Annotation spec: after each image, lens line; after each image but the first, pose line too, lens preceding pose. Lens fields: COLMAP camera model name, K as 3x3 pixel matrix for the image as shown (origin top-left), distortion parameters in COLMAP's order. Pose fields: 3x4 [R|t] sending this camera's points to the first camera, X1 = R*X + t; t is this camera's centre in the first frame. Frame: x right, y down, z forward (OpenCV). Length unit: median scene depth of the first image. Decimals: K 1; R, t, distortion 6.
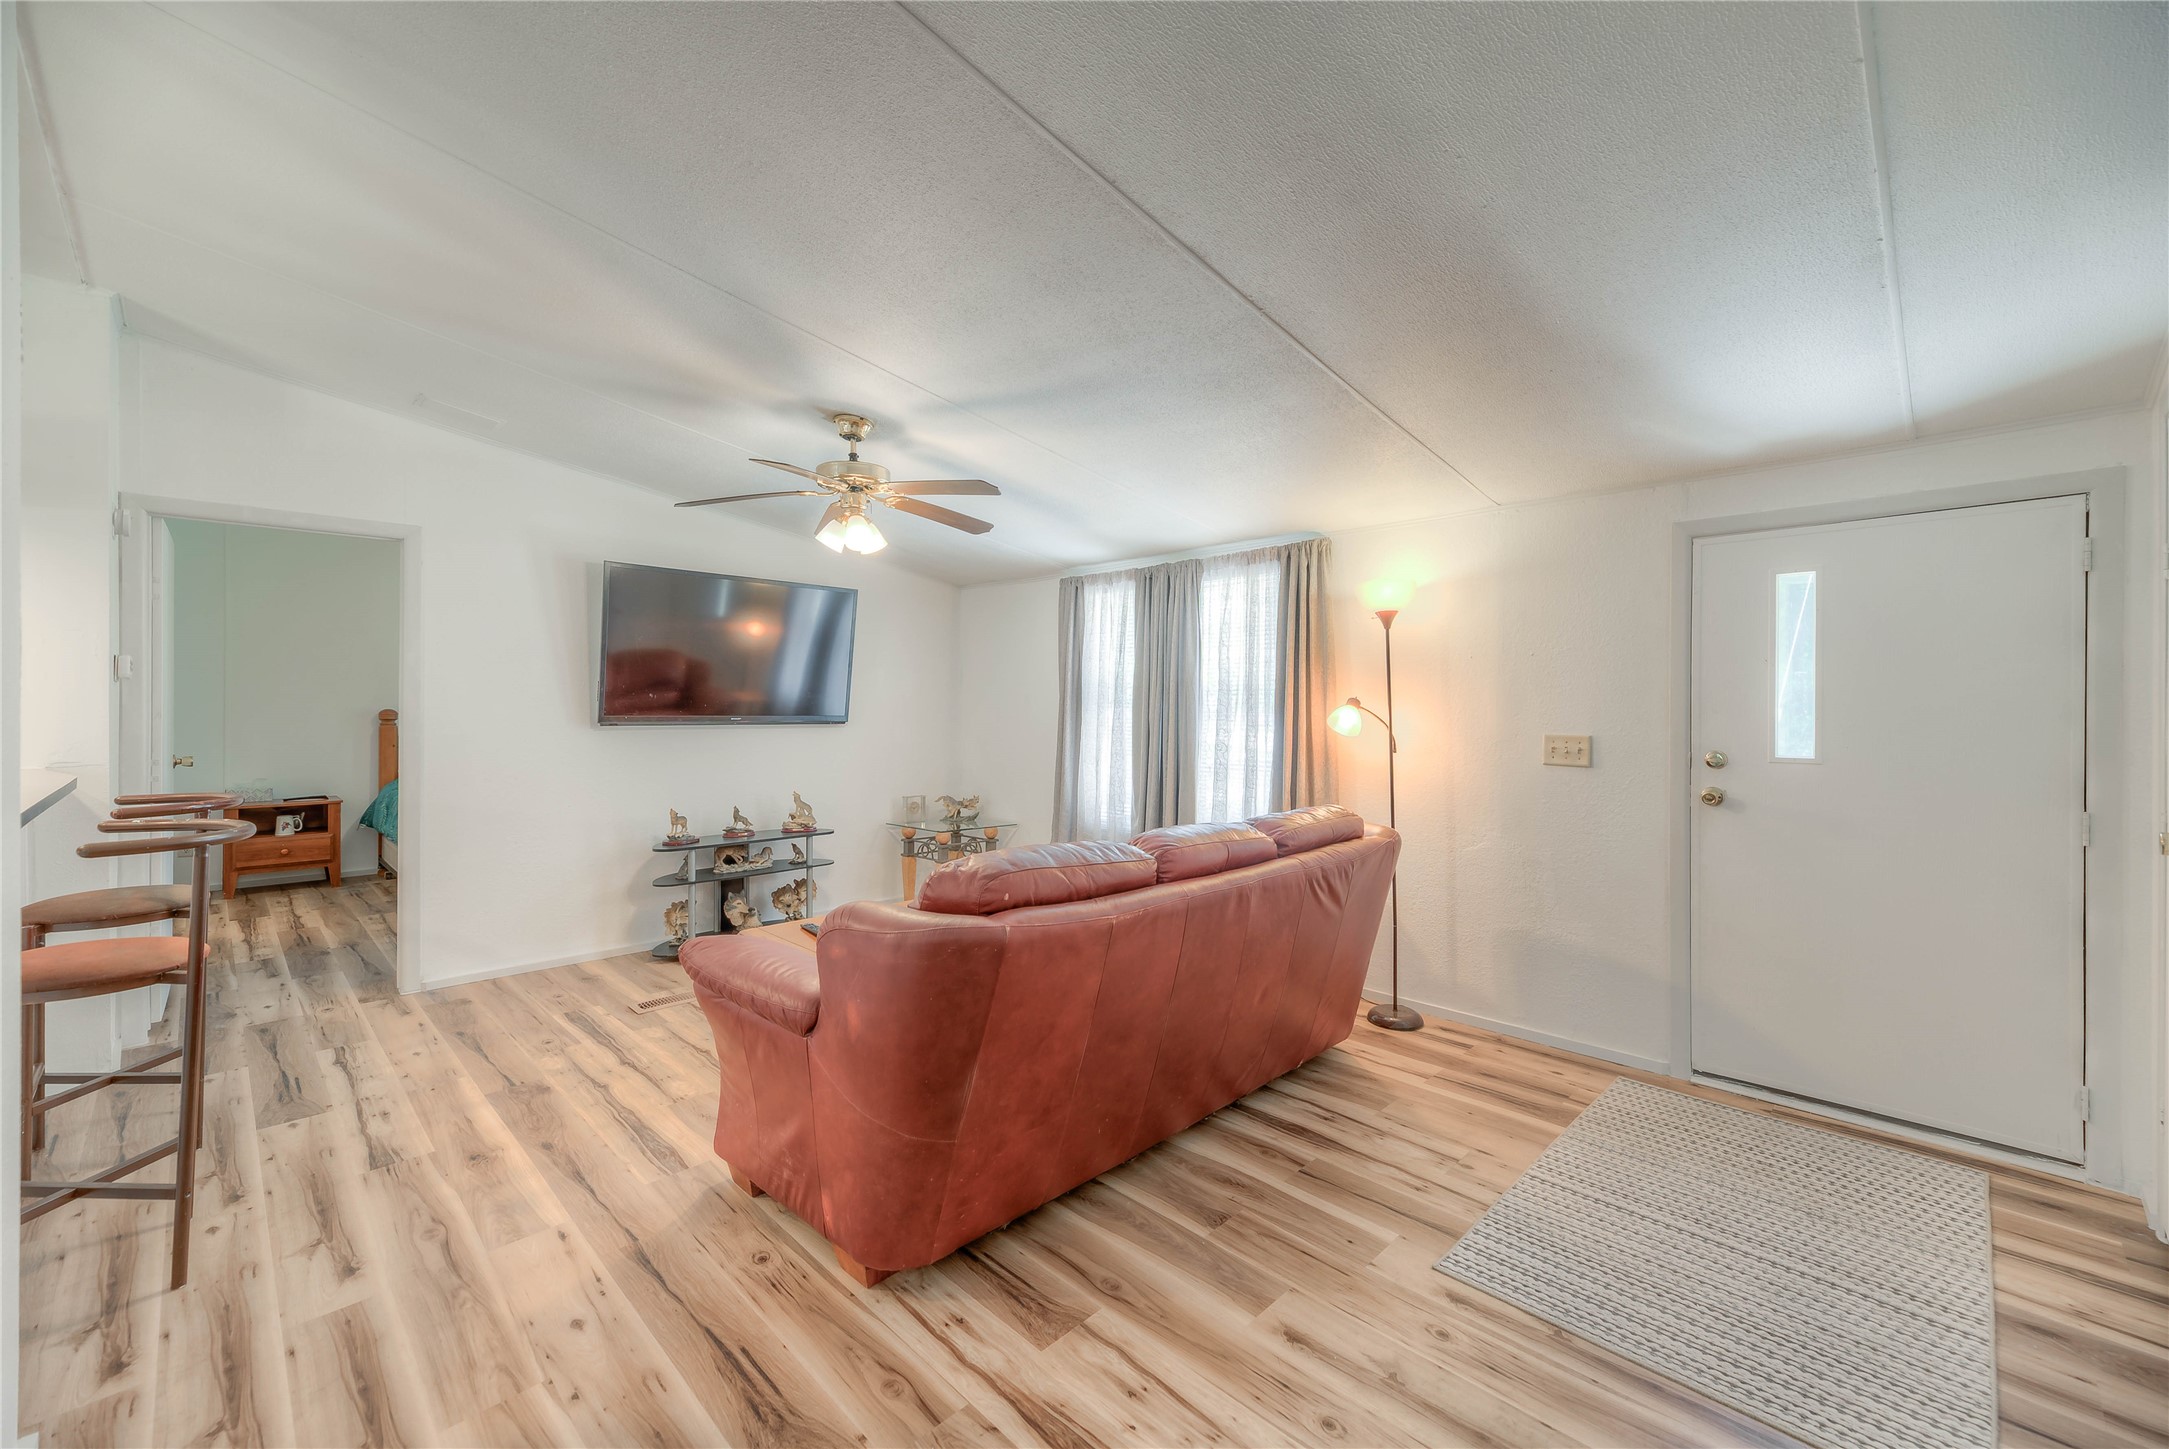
lens RADIAL K [[891.5, 0, 1086.8], [0, 891.5, 709.7], [0, 0, 1]] dist [0.015679, -0.001396]
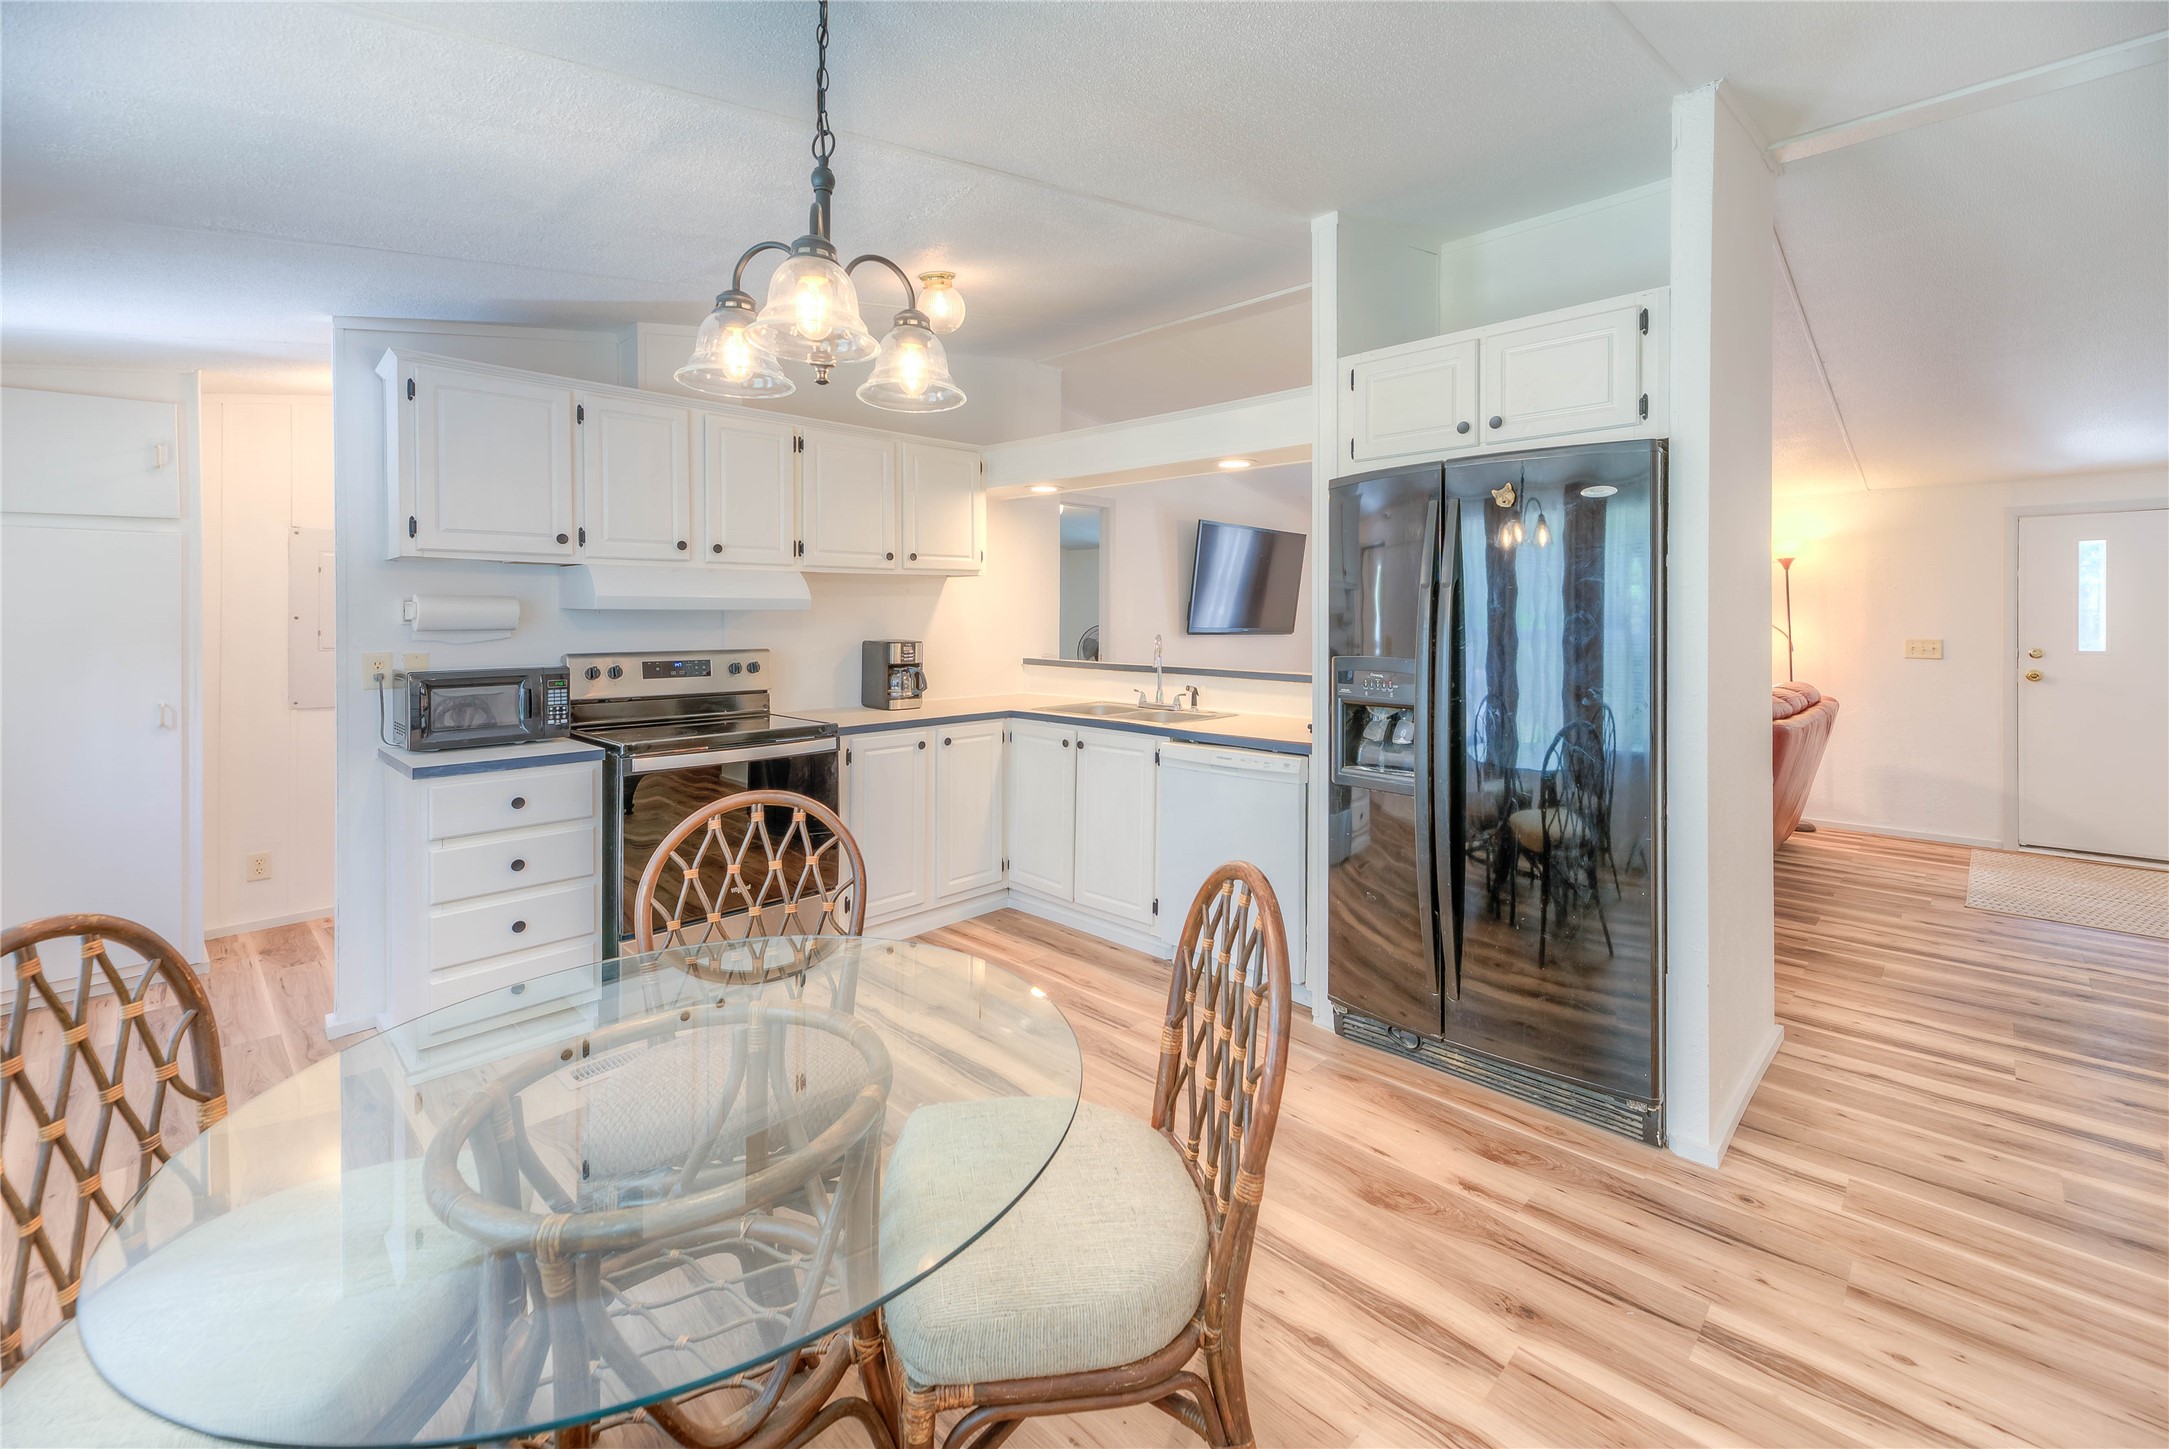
lens RADIAL K [[891.5, 0, 1114.6], [0, 891.5, 627.2], [0, 0, 1]] dist [0.015679, -0.001396]
pose [[0.999952, 0.001922, 0.009581, -1.015935], [-0.001974, 0.999983, 0.005447, 0.000473], [-0.009570, -0.005465, 0.999939, -0.640777]]
